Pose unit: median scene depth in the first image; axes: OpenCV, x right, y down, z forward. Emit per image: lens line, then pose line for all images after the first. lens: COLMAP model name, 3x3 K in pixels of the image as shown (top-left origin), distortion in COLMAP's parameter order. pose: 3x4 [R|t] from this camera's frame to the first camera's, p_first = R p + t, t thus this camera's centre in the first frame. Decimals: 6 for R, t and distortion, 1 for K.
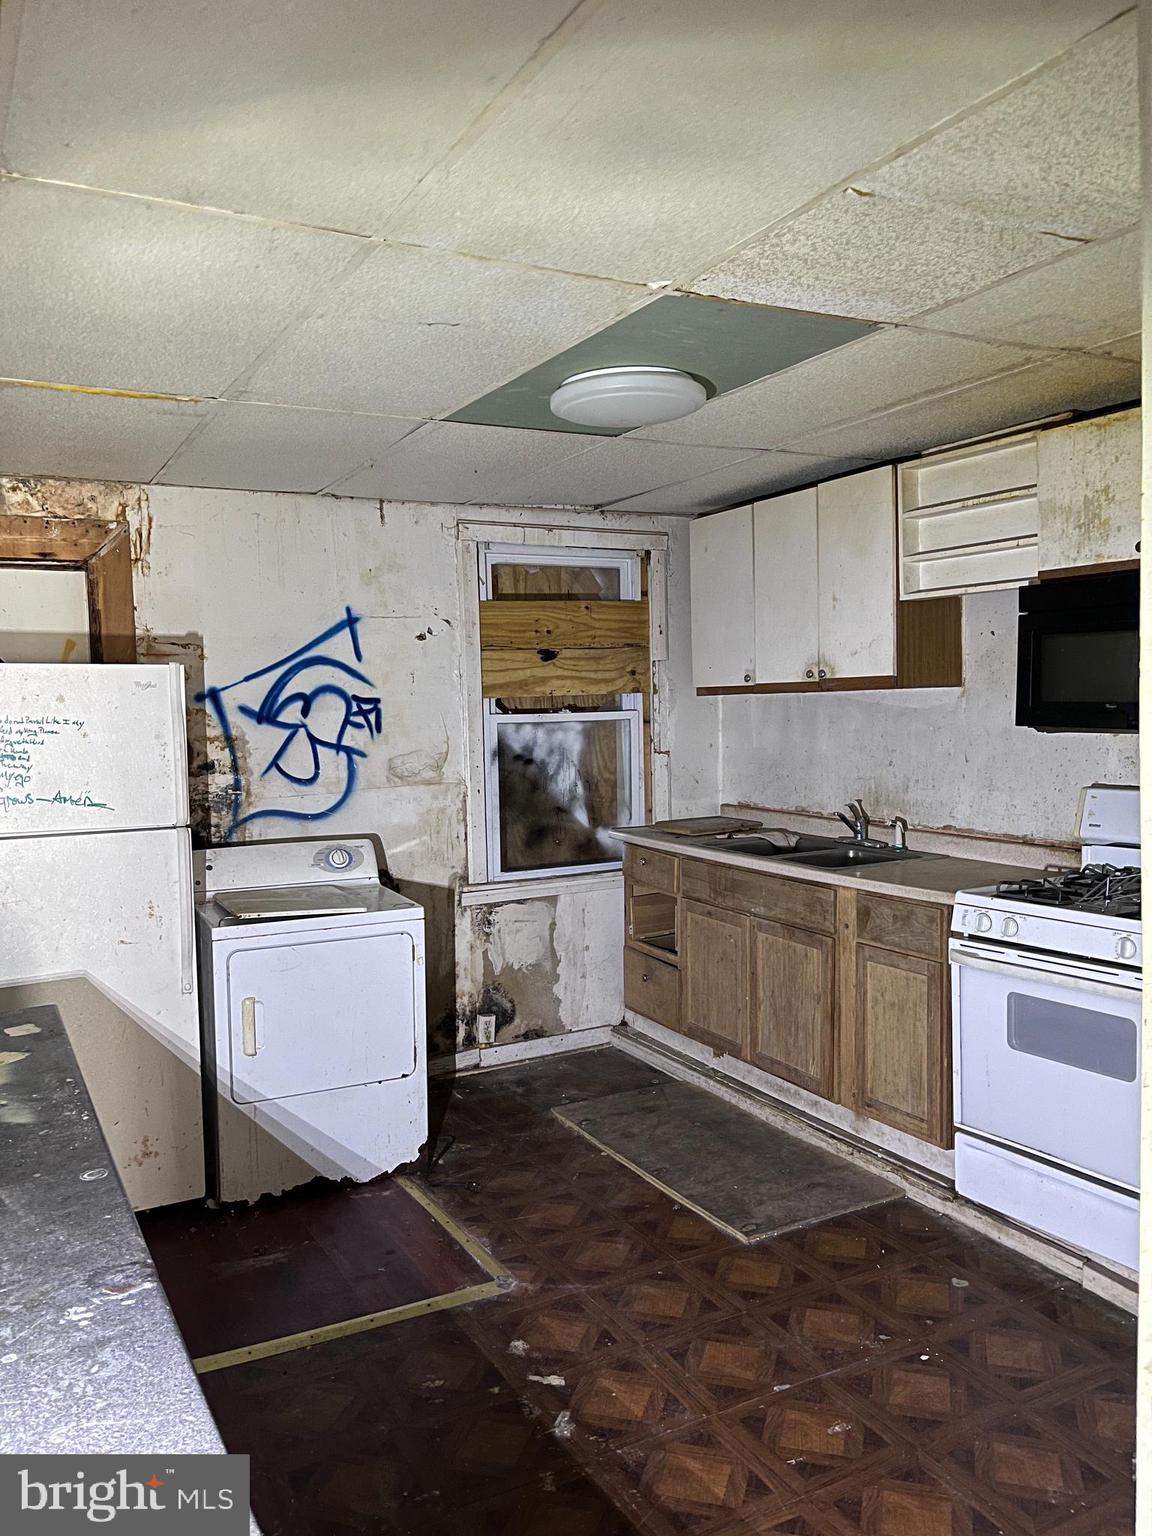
lens RADIAL K [[1181.3, 0, 578.0], [0, 1181.3, 809.5], [0, 0, 1]] dist [0.065175, -0.106911]
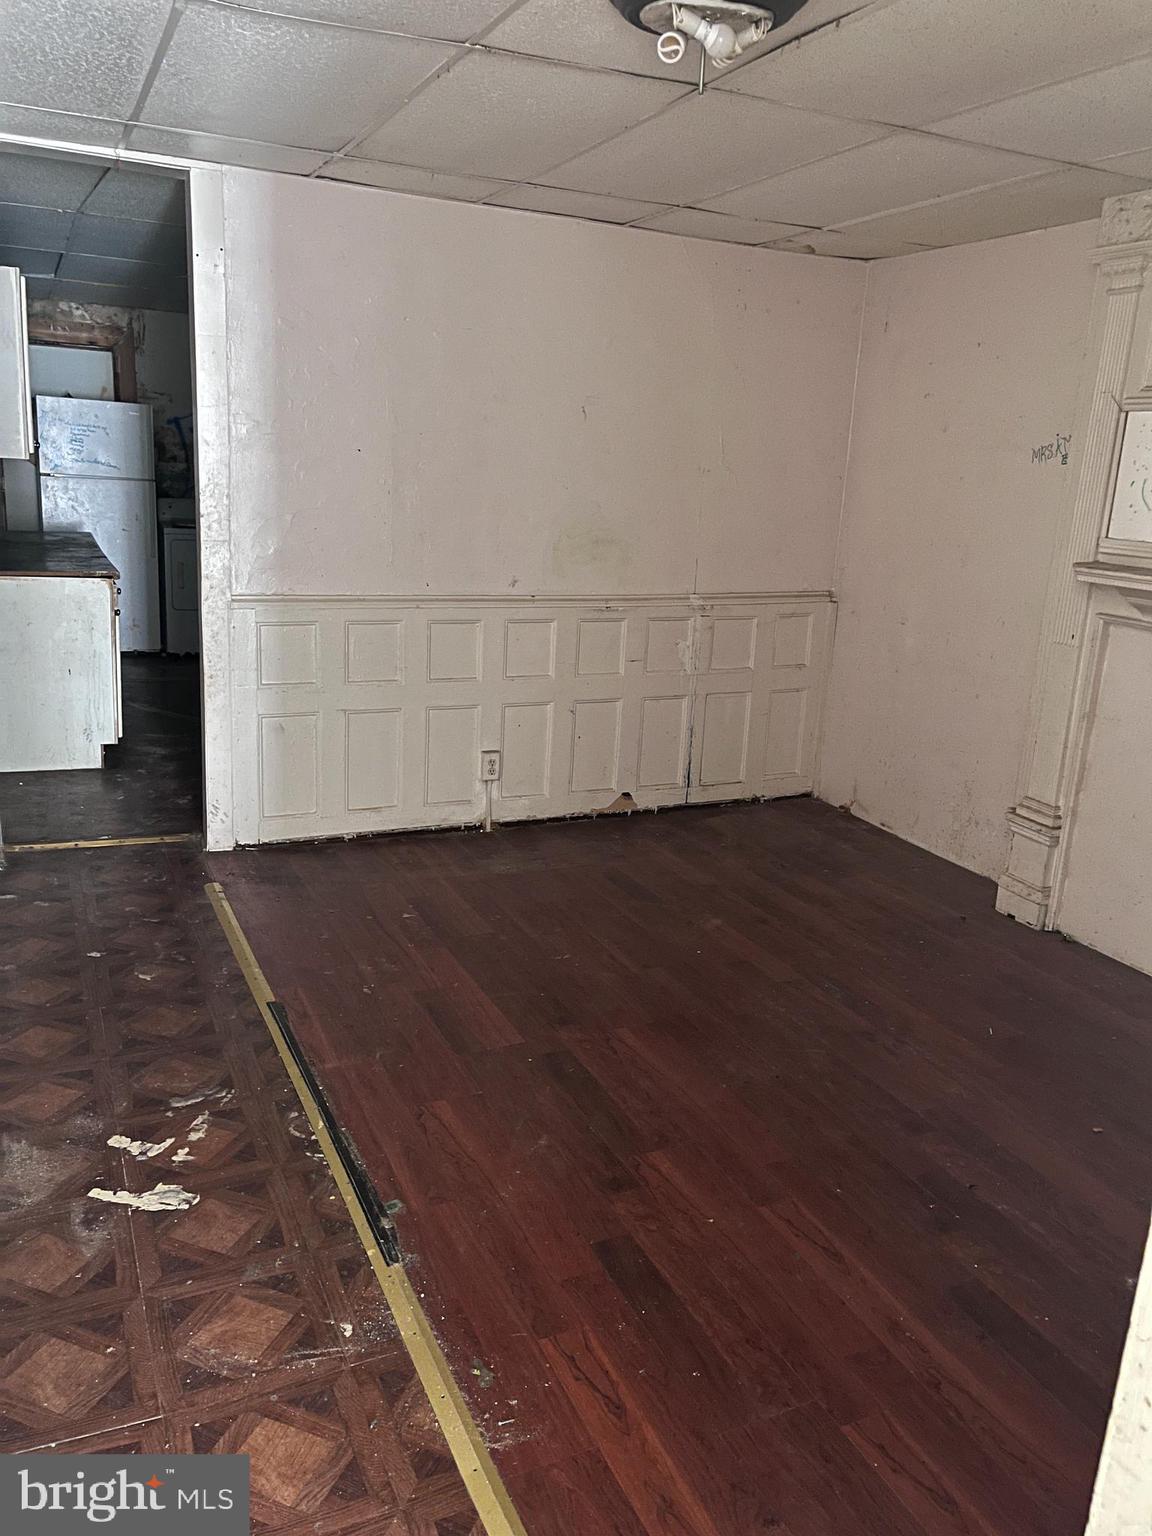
lens RADIAL K [[1181.3, 0, 578.0], [0, 1181.3, 809.5], [0, 0, 1]] dist [0.065175, -0.106911]
pose [[0.995393, 0.085023, -0.044319, 0.461858], [-0.075289, 0.979318, 0.187798, 0.104491], [0.059370, -0.183596, 0.981207, -0.941684]]
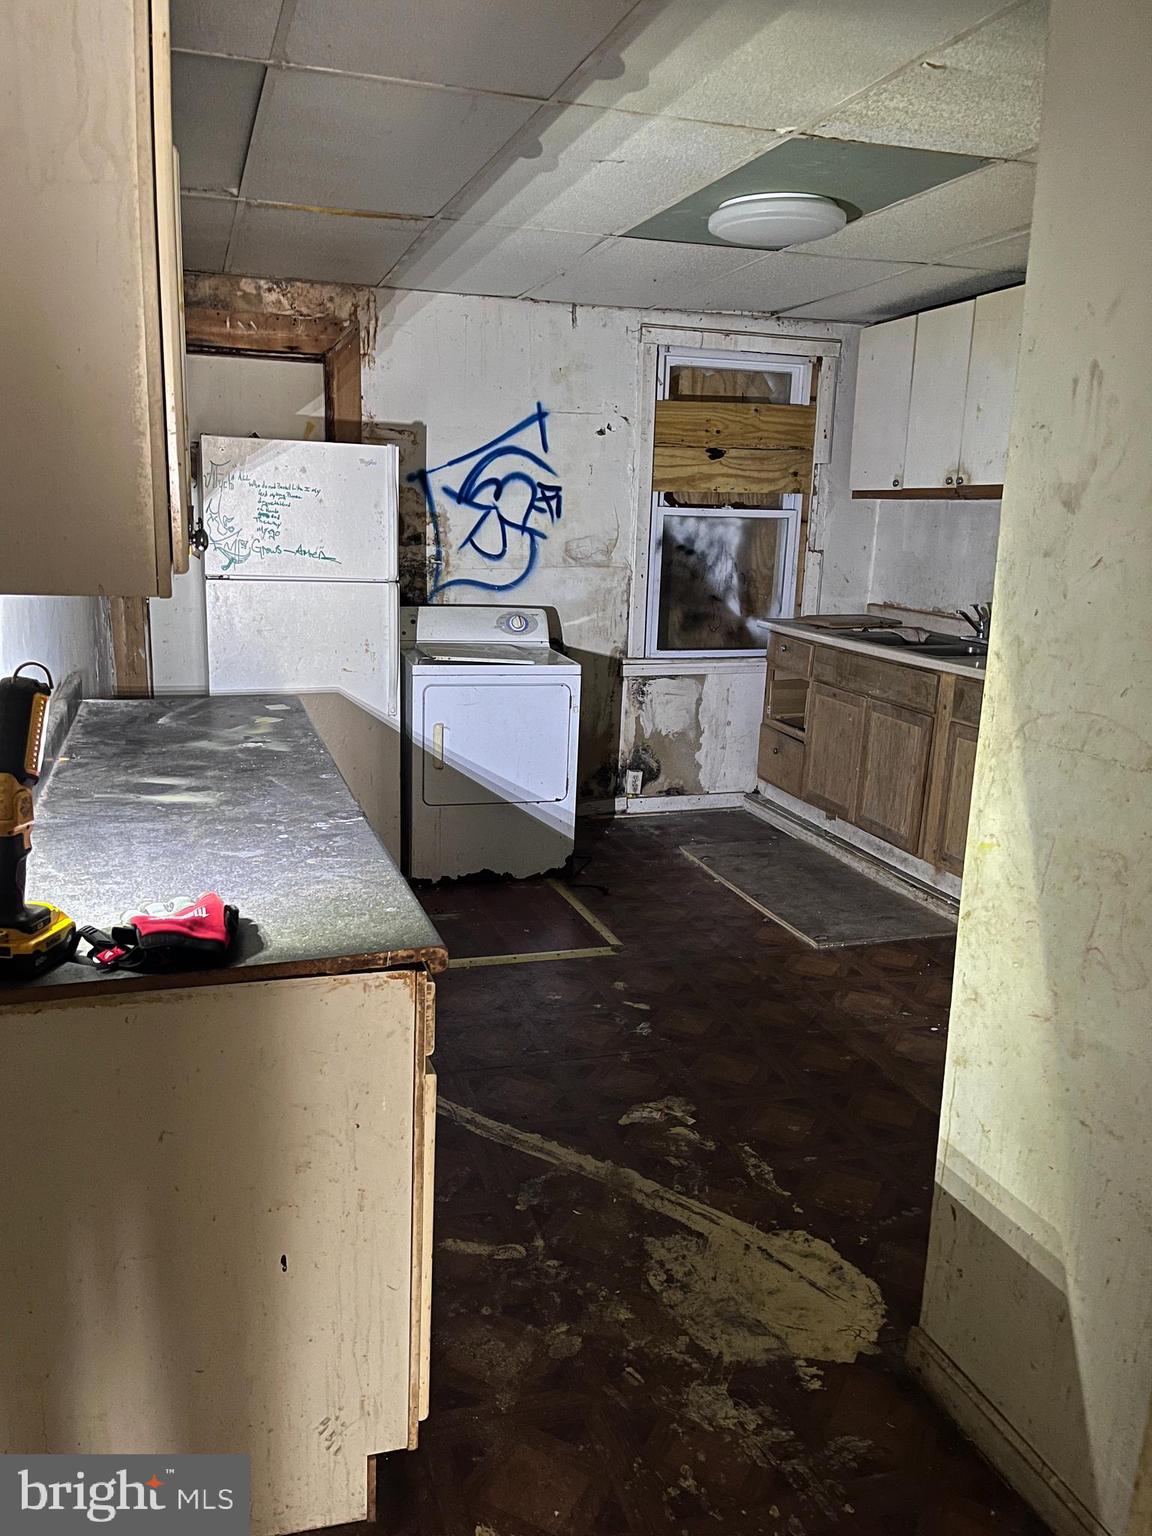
lens RADIAL K [[1181.3, 0, 578.0], [0, 1181.3, 809.5], [0, 0, 1]] dist [0.065175, -0.106911]
pose [[0.983400, 0.088544, -0.158379, 0.059018], [-0.063213, 0.985353, 0.158376, 0.031557], [0.170083, -0.145735, 0.974594, -0.165004]]
